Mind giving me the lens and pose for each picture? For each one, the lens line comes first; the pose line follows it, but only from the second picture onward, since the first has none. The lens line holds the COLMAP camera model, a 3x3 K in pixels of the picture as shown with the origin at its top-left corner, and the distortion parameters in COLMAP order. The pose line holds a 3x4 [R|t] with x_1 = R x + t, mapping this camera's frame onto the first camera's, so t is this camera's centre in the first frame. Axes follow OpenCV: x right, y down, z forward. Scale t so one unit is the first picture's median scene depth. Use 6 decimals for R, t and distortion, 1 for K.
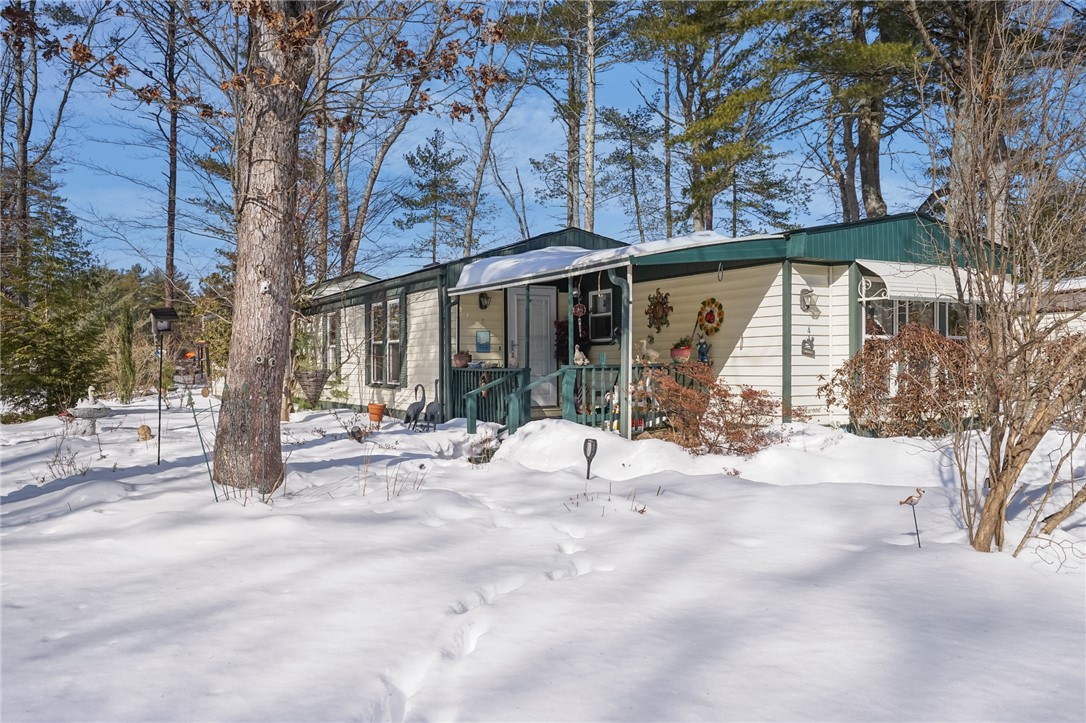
lens RADIAL K [[837.6, 0, 533.2], [0, 837.6, 353.7], [0, 0, 1]] dist [-0.013986, 0.071011]
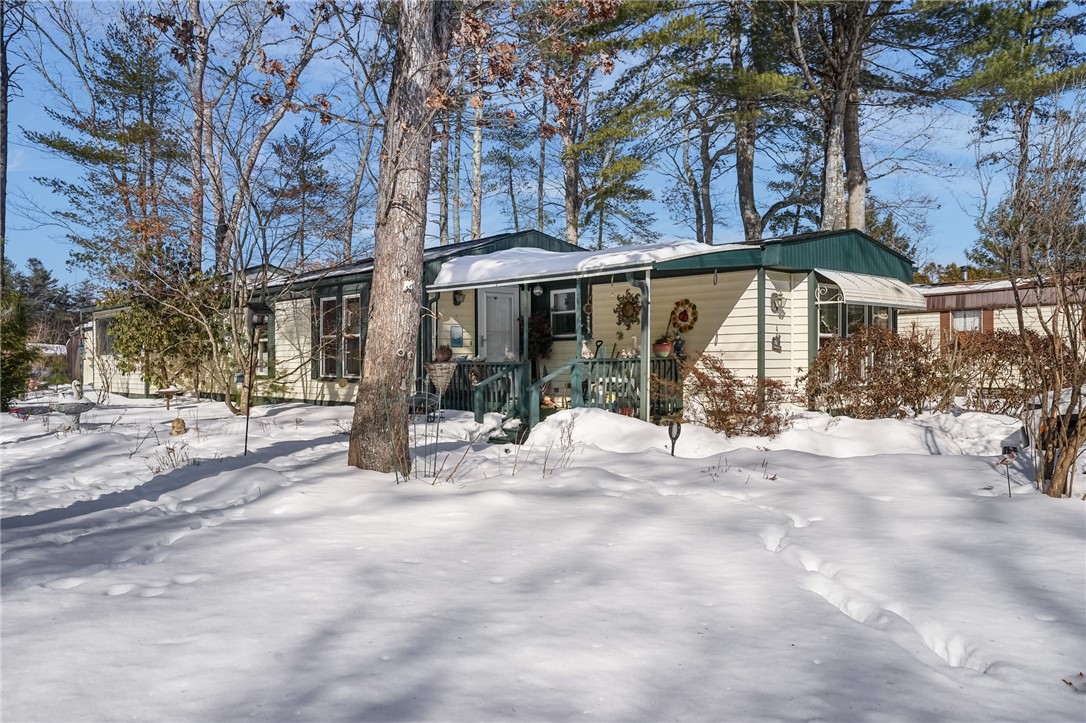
lens RADIAL K [[837.6, 0, 533.2], [0, 837.6, 353.7], [0, 0, 1]] dist [-0.013986, 0.071011]
pose [[0.978156, 0.002455, 0.207860, -0.235585], [-0.003716, 0.999977, 0.005675, 0.000857], [-0.207841, -0.006323, 0.978142, -0.056975]]
